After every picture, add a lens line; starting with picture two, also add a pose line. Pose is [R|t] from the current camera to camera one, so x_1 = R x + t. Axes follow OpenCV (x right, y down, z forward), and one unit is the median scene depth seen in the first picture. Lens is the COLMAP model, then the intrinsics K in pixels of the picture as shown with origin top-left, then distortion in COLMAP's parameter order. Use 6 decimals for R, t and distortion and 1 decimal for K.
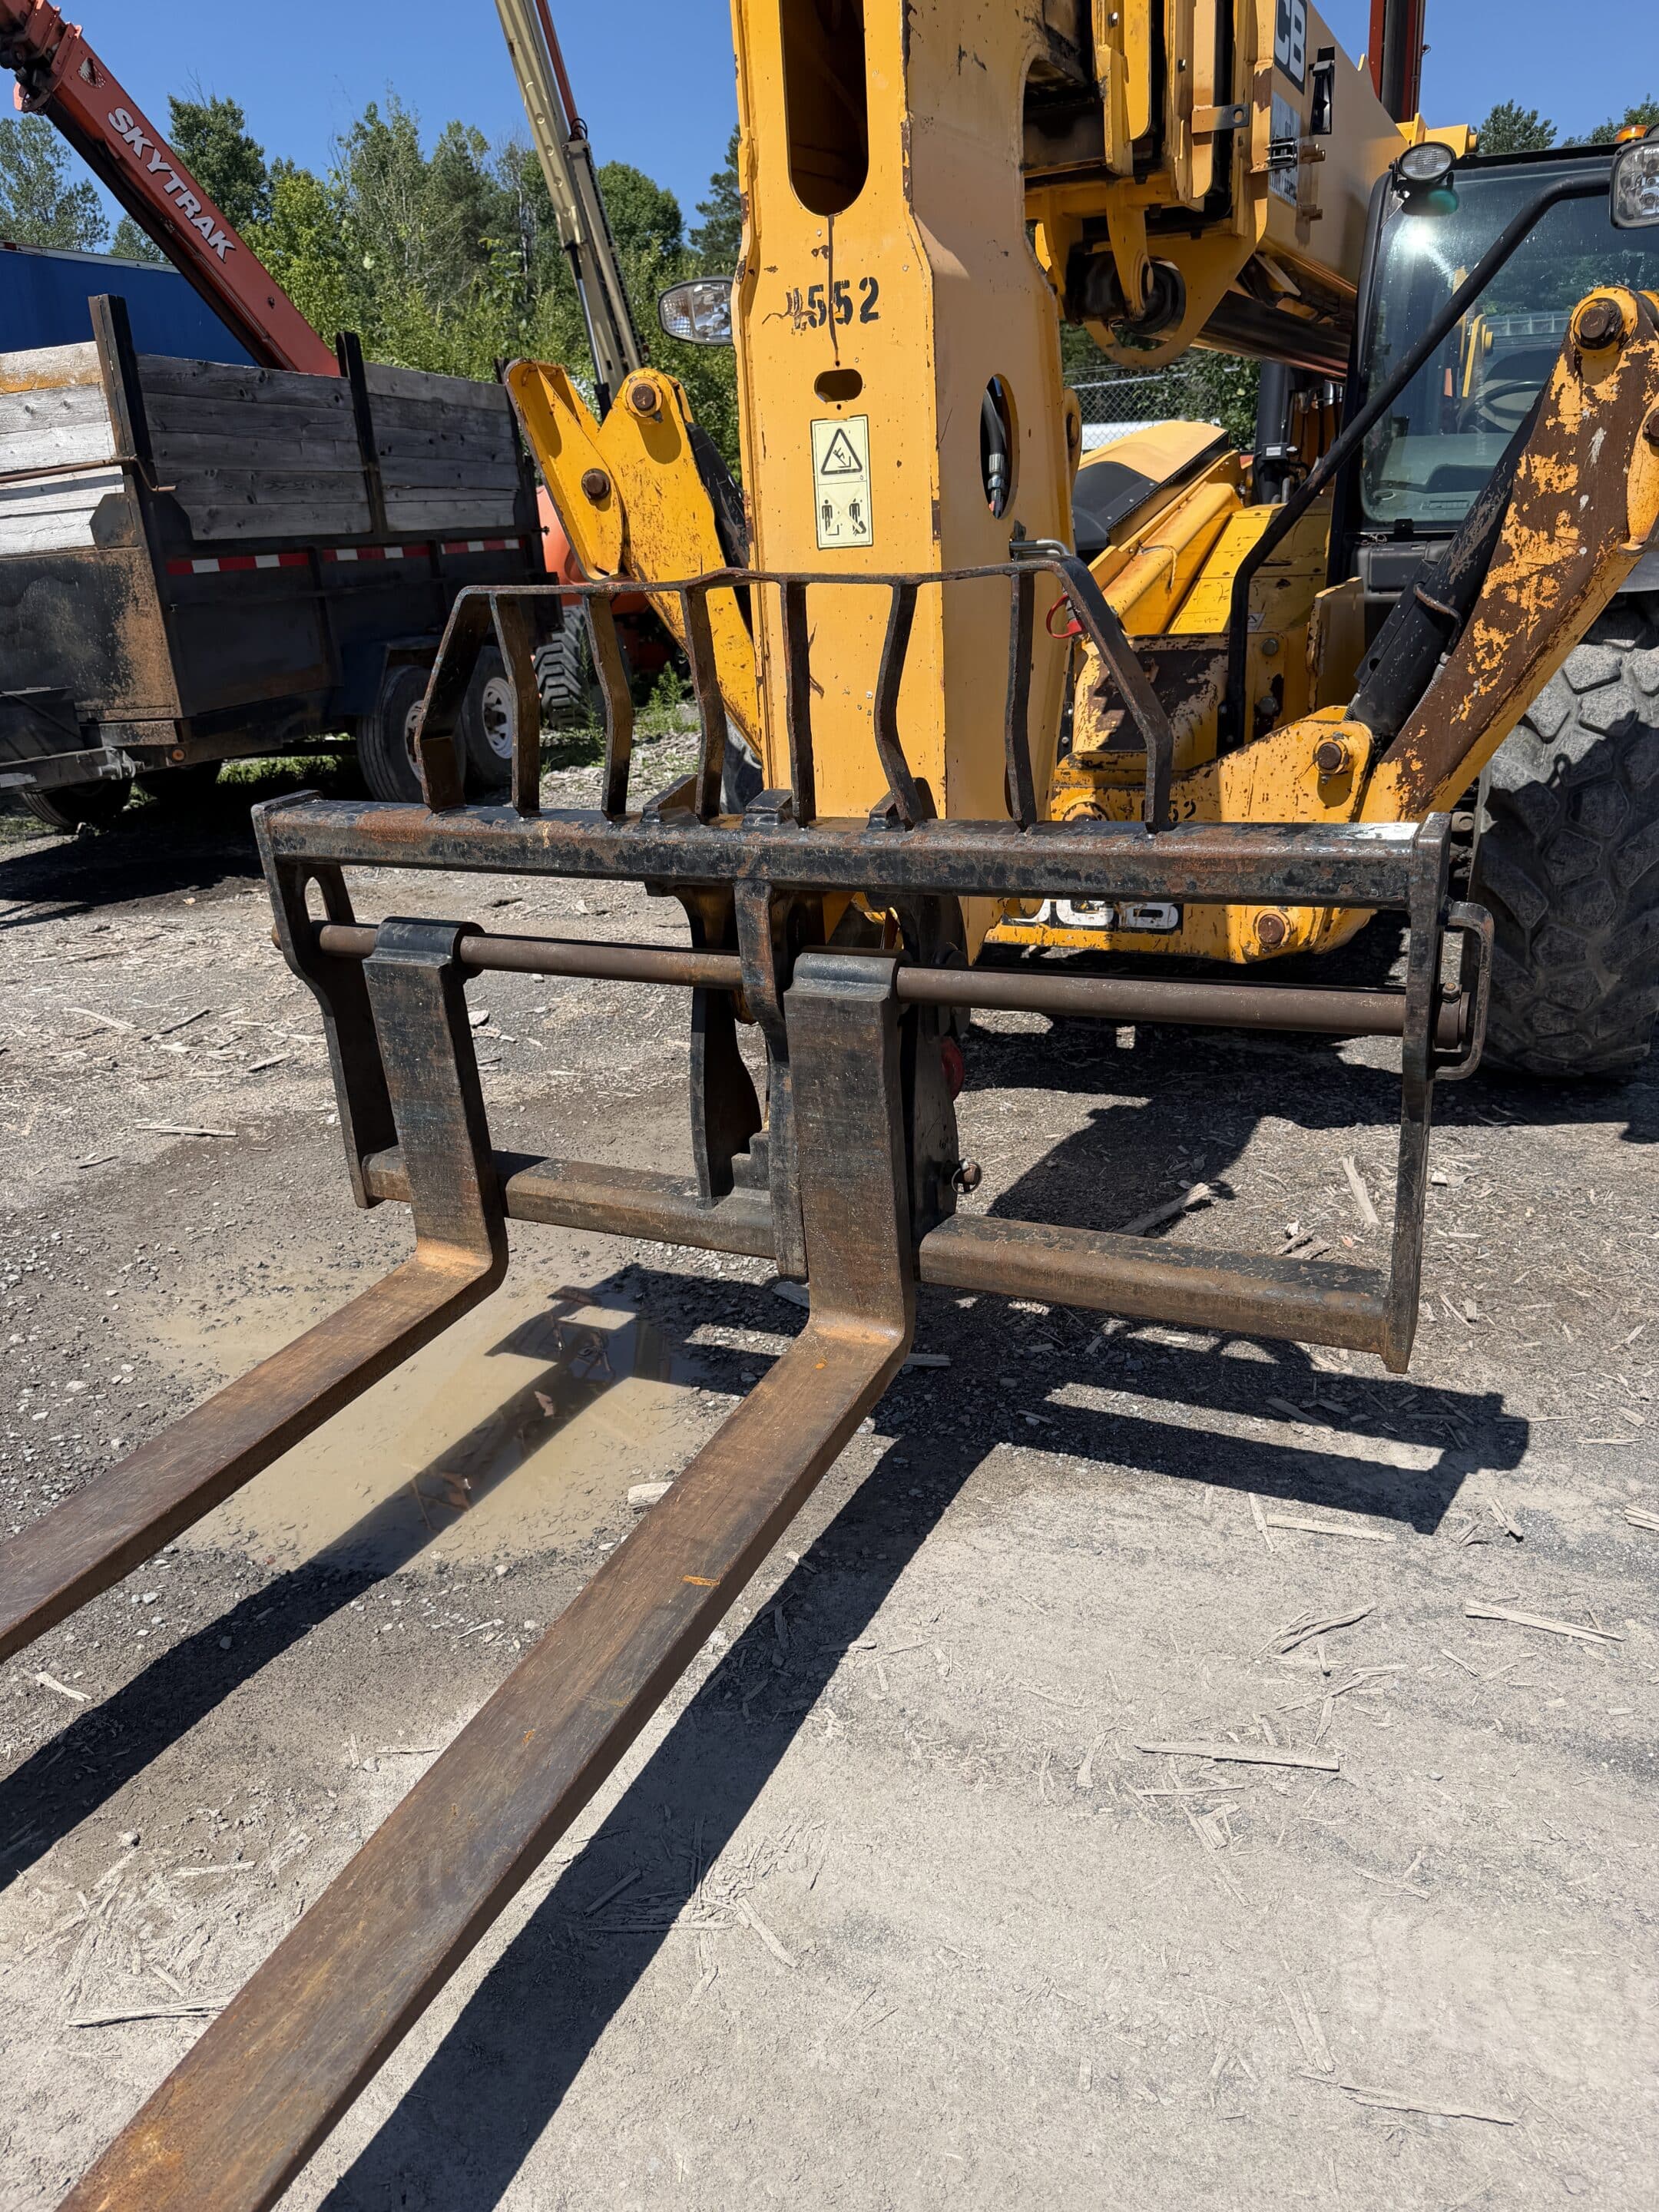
lens RADIAL K [[1553.8, 0, 847.3], [0, 1553.8, 1103.6], [0, 0, 1]] dist [0.192985, -0.411638]
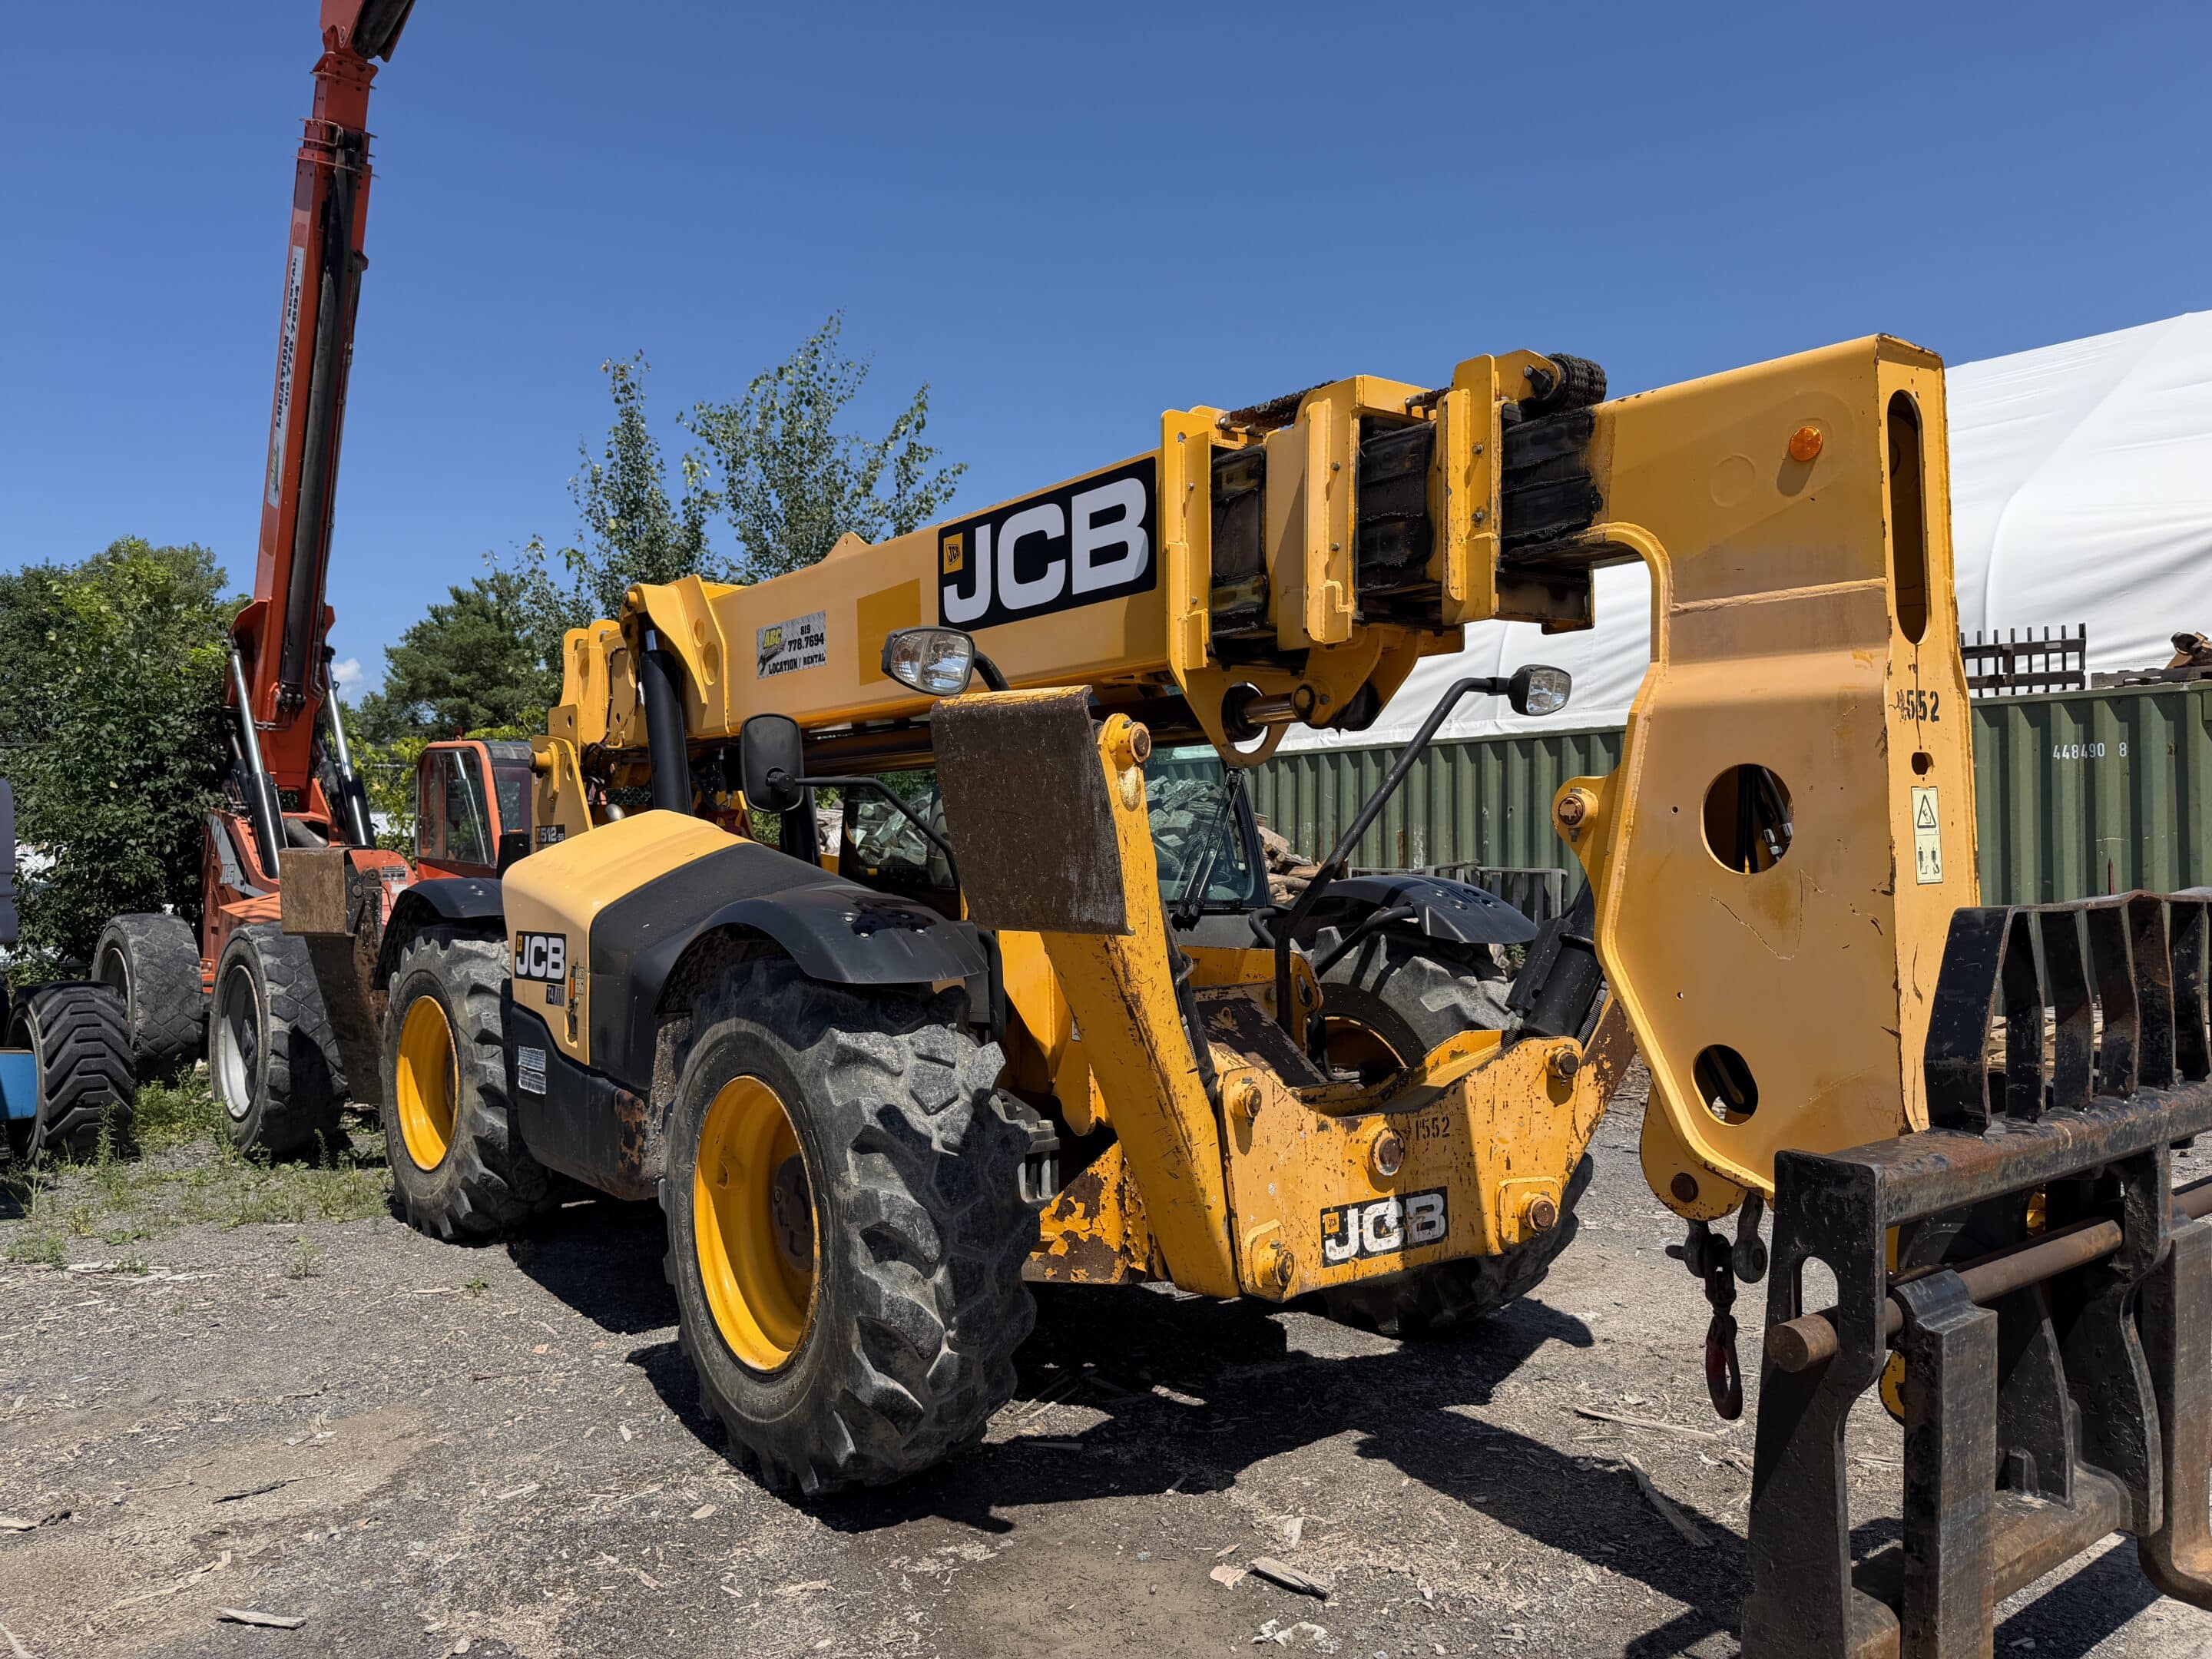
lens RADIAL K [[1553.8, 0, 1099.4], [0, 1553.8, 842.0], [0, 0, 1]] dist [0.192985, -0.411638]
pose [[0.492661, 0.053490, 0.868576, -0.906113], [0.300279, 0.926357, -0.227368, -0.195216], [-0.816773, 0.372830, 0.440318, 0.641855]]
